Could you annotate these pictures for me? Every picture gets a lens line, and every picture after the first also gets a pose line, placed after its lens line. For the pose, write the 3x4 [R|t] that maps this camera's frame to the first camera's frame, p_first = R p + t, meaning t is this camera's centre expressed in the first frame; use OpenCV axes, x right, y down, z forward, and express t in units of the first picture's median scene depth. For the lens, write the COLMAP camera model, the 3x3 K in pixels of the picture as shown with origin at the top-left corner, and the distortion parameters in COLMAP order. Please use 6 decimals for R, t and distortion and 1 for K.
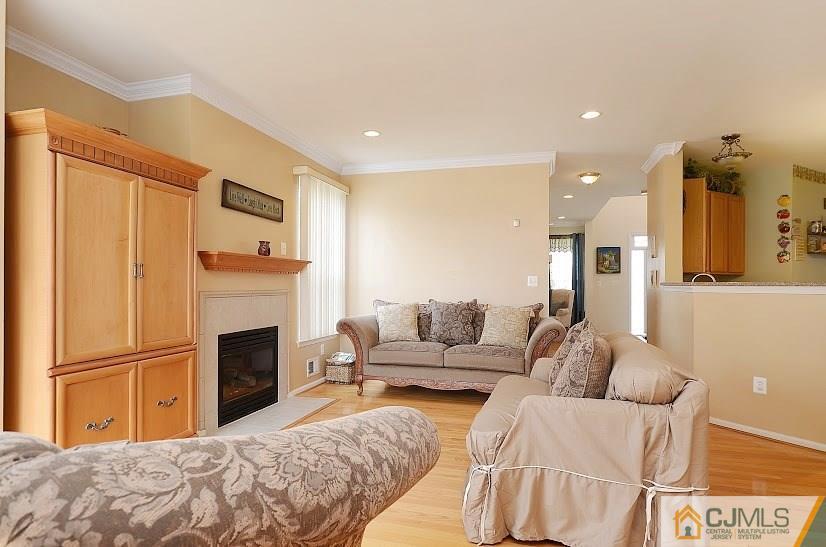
lens RADIAL K [[455.6, 0, 413.4], [0, 455.6, 282.5], [0, 0, 1]] dist [0.002348, 0.000781]
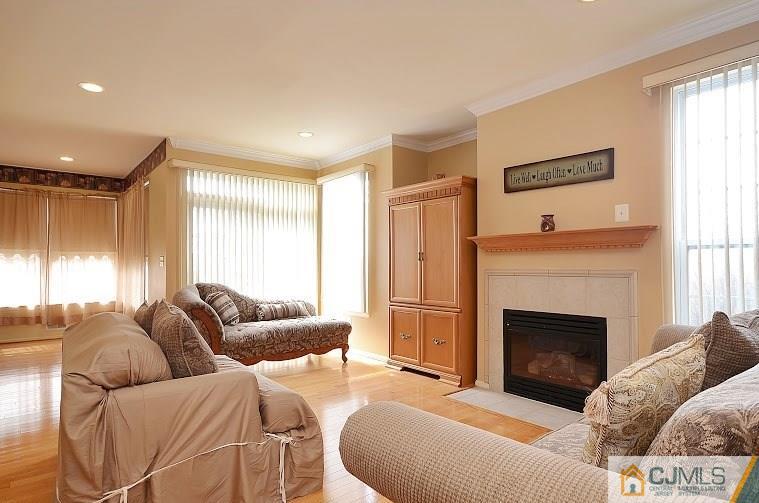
lens RADIAL K [[429.7, 0, 377.5], [0, 429.7, 257.4], [0, 0, 1]] dist [0.000978, -0.002185]
pose [[-0.560728, -0.005359, -0.827983, 0.561785], [0.015180, 0.999744, -0.016751, 0.000888], [0.827861, -0.021962, -0.560503, 1.211065]]
